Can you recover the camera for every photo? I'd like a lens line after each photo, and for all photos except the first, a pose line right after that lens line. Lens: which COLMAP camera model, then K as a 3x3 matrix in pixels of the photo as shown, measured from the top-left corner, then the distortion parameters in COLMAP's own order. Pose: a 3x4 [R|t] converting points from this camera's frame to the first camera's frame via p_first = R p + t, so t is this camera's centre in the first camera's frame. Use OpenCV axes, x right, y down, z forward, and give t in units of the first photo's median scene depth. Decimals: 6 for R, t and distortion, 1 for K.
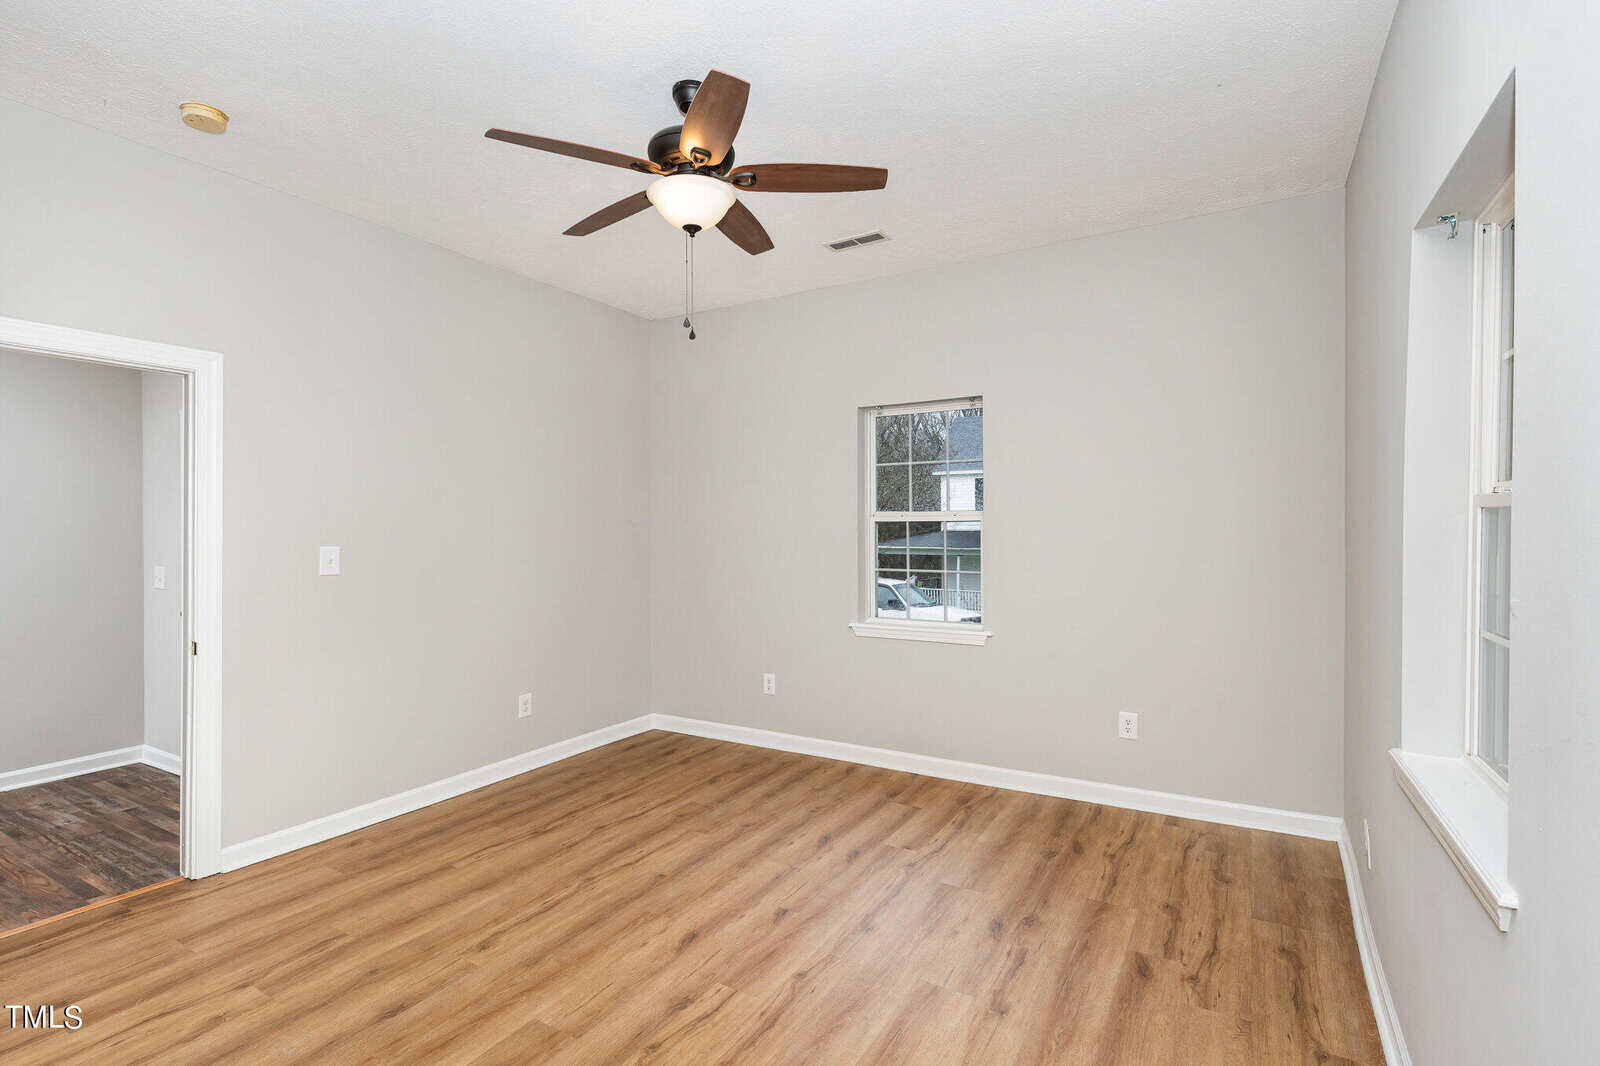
lens RADIAL K [[761.4, 0, 801.4], [0, 761.4, 530.7], [0, 0, 1]] dist [-0.001916, 0.000054]
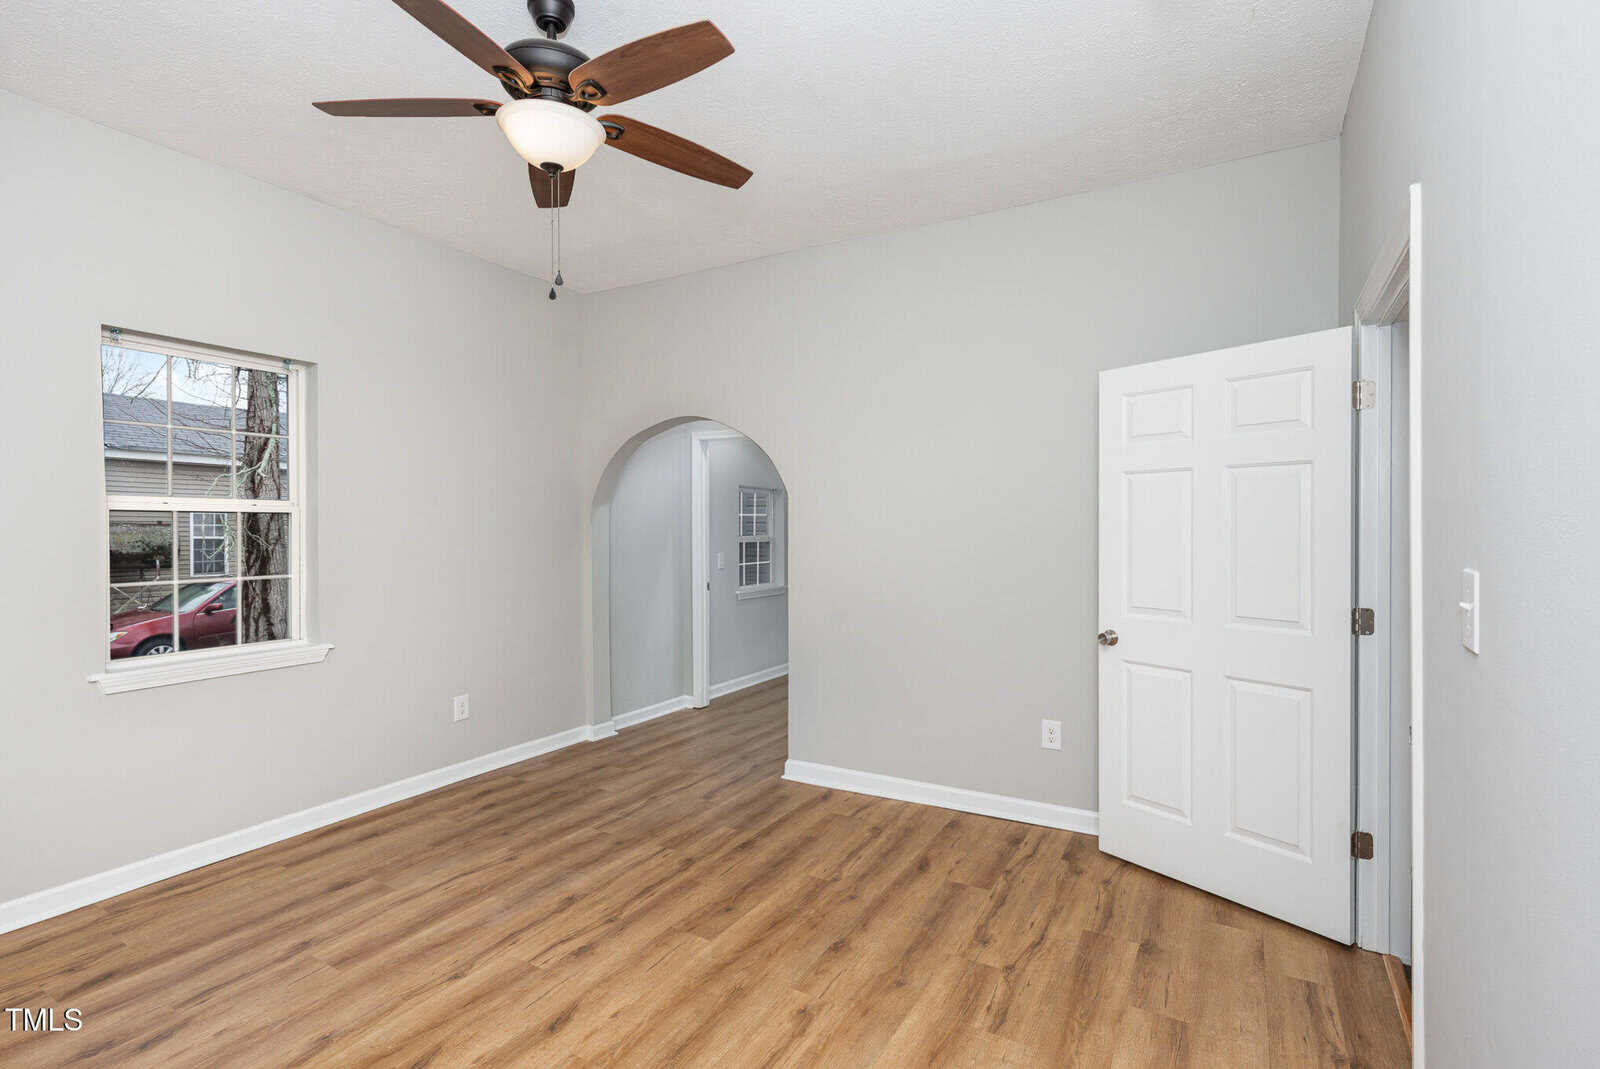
lens RADIAL K [[761.4, 0, 798.9], [0, 761.4, 529.0], [0, 0, 1]] dist [-0.001916, 0.000054]
pose [[-0.999879, 0.002495, -0.015354, -0.436616], [0.002267, 0.999887, 0.014870, -0.008376], [0.015389, 0.014833, -0.999772, 2.011515]]
